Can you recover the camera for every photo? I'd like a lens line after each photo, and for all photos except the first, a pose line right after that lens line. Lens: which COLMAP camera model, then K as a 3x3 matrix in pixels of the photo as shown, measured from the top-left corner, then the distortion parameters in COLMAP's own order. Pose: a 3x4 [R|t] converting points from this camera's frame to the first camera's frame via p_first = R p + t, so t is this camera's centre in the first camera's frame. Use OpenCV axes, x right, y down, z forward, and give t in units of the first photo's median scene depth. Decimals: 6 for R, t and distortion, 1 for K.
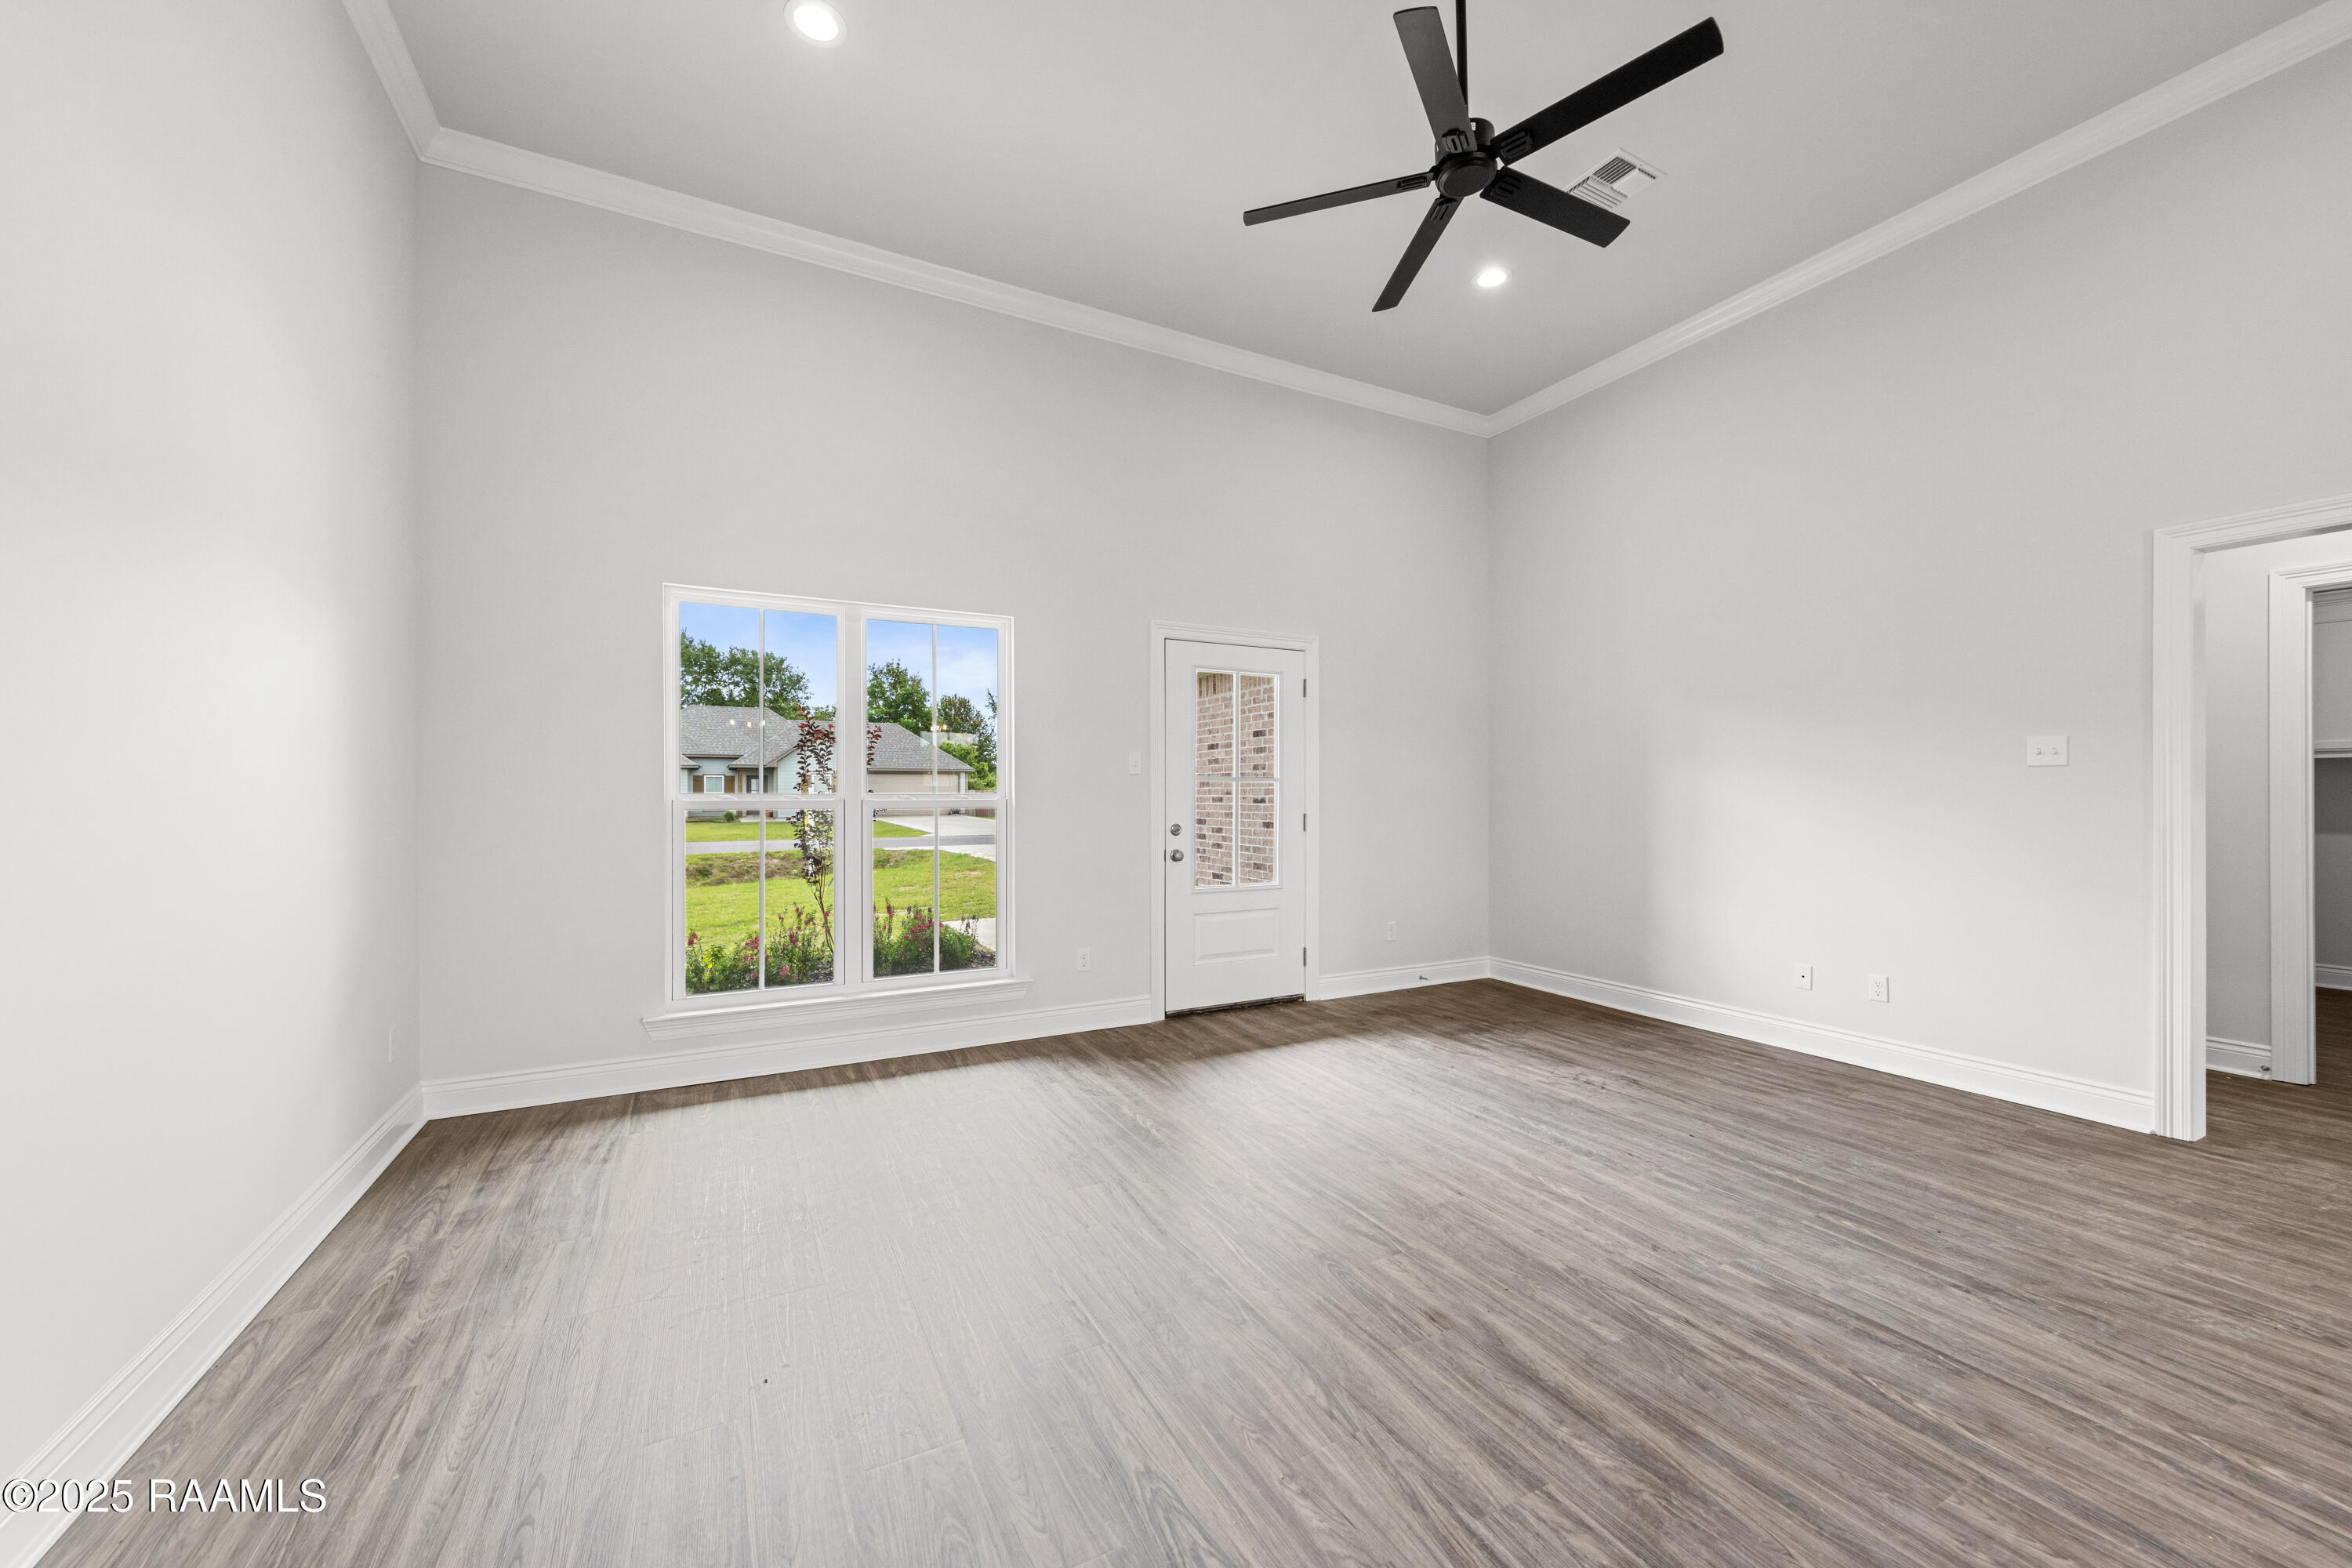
lens RADIAL K [[881.5, 0, 1182.0], [0, 881.5, 795.7], [0, 0, 1]] dist [0.002784, 0.000242]
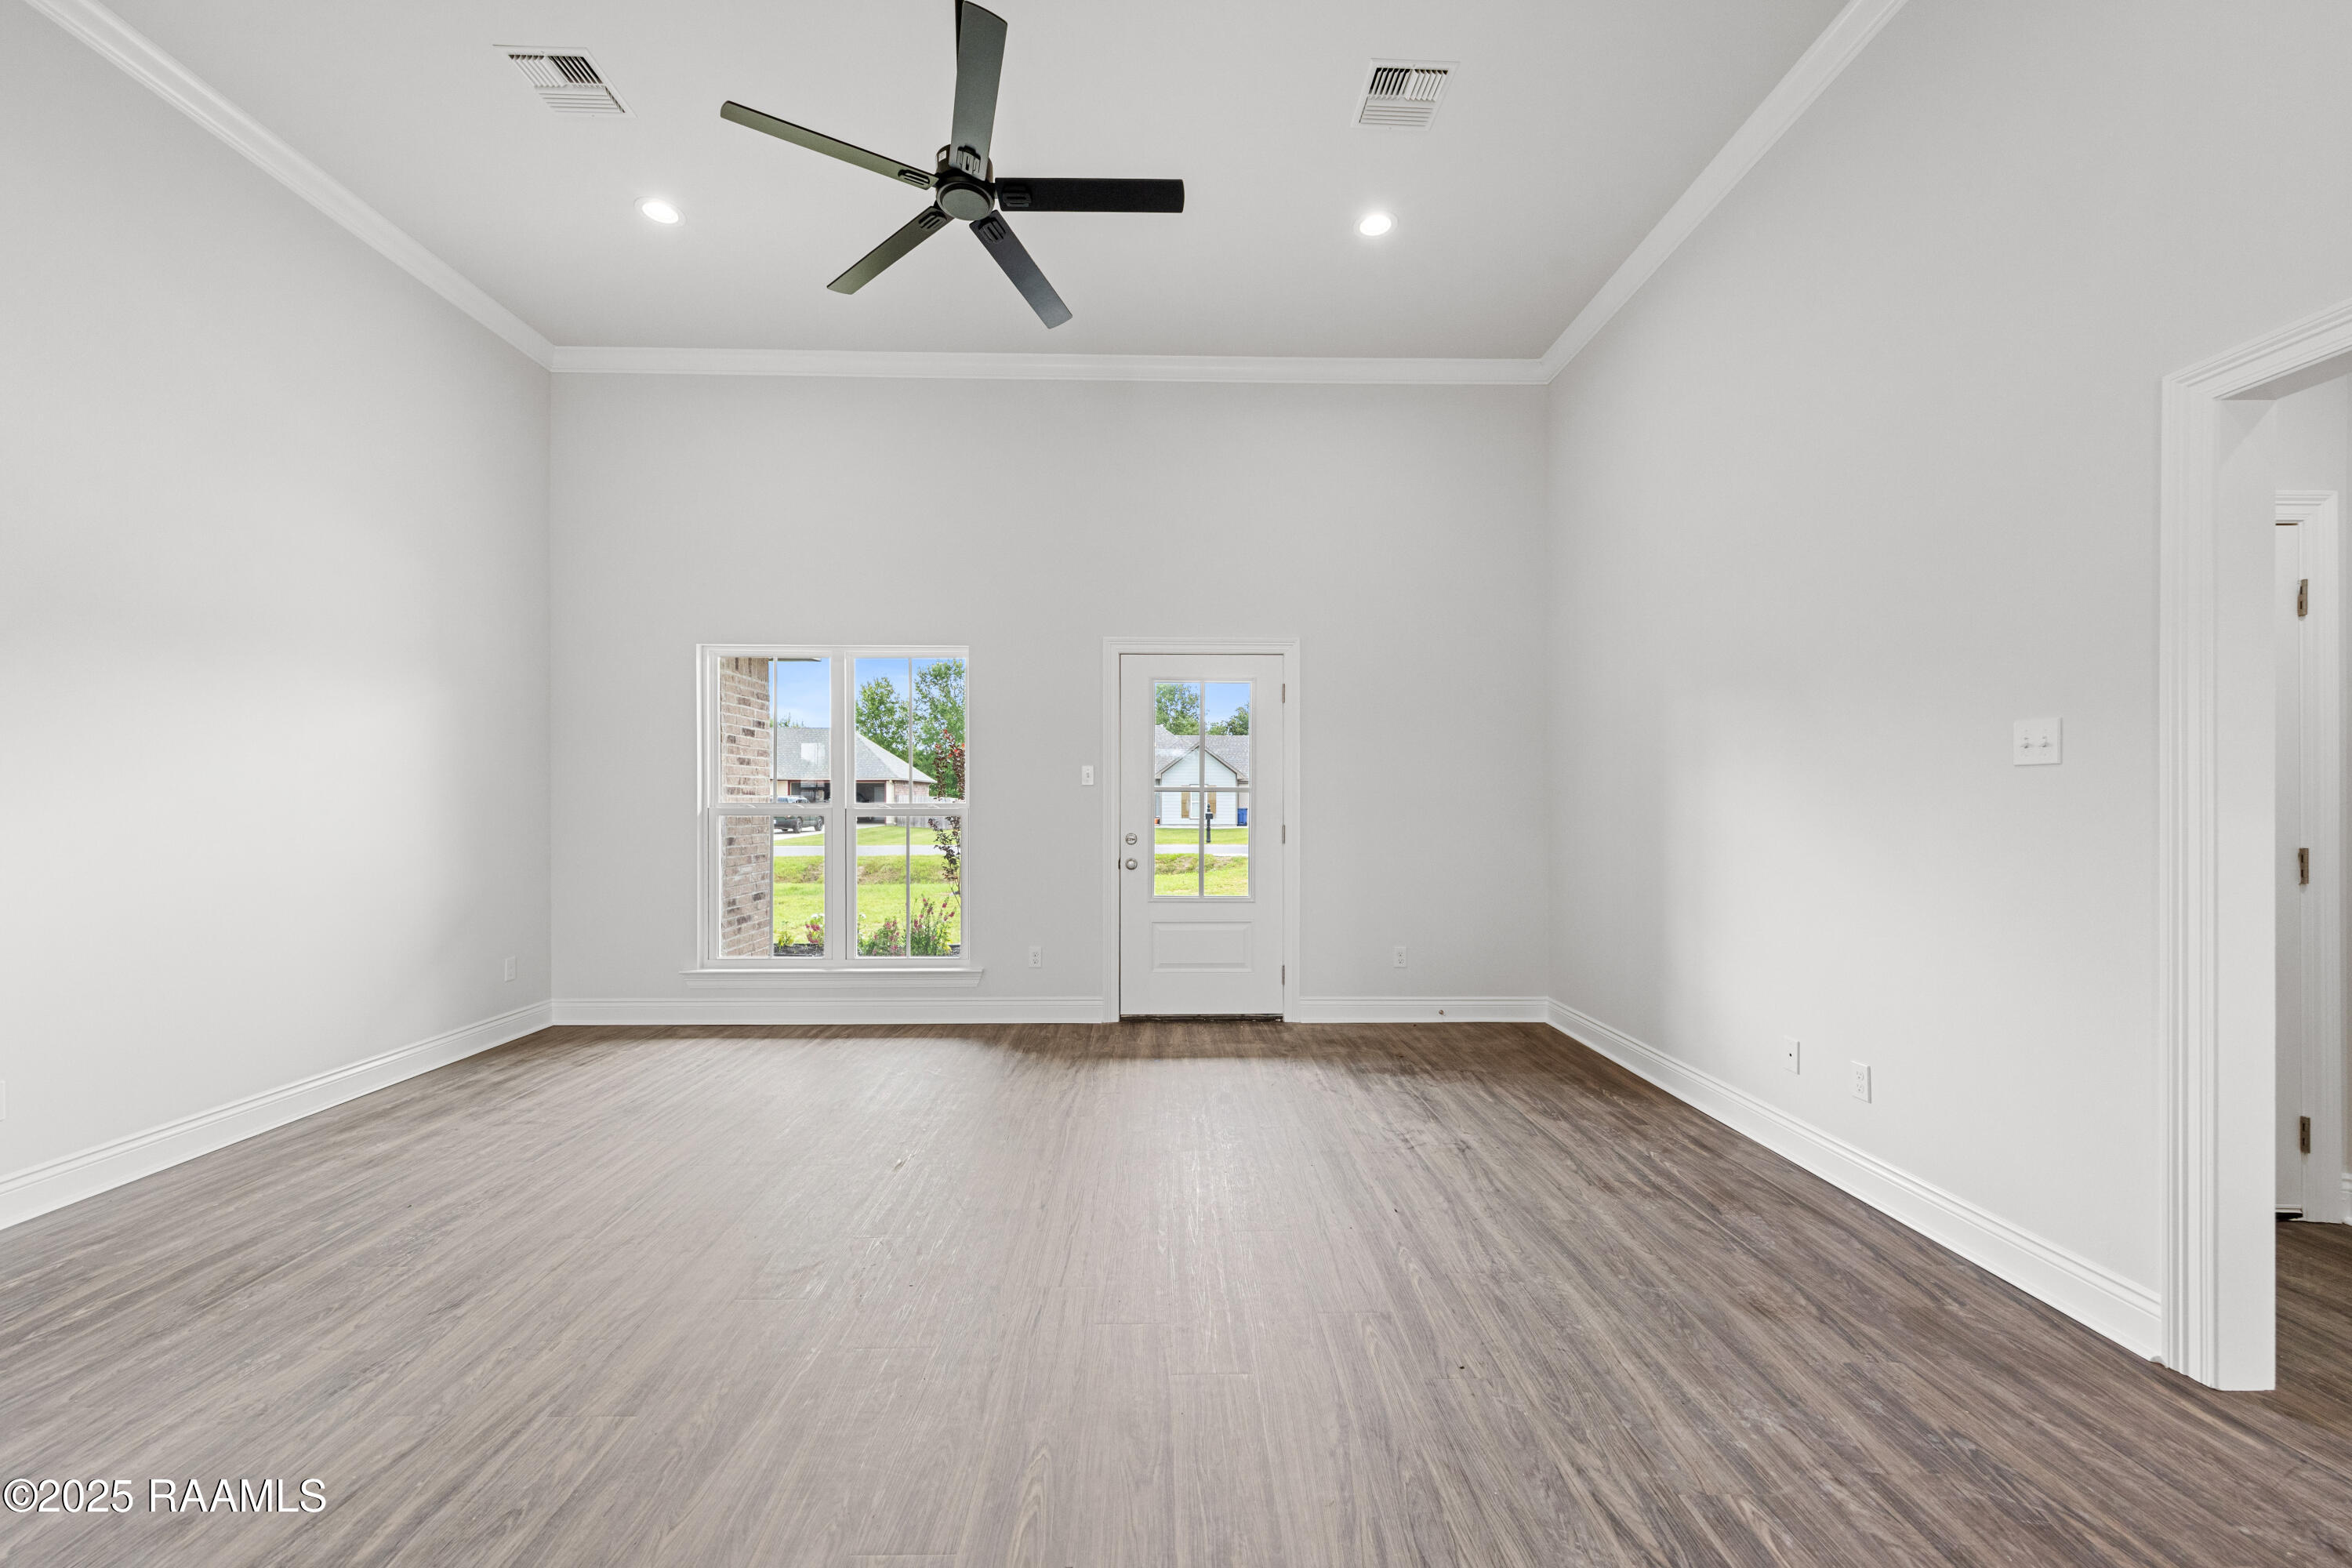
lens RADIAL K [[888.6, 0, 1174.3], [0, 888.6, 806.2], [0, 0, 1]] dist [0.002510, 0.000099]
pose [[0.896023, 0.004068, -0.443989, 0.632401], [-0.003881, 0.999992, 0.001329, -0.001696], [0.443990, 0.000532, 0.896031, 0.118536]]
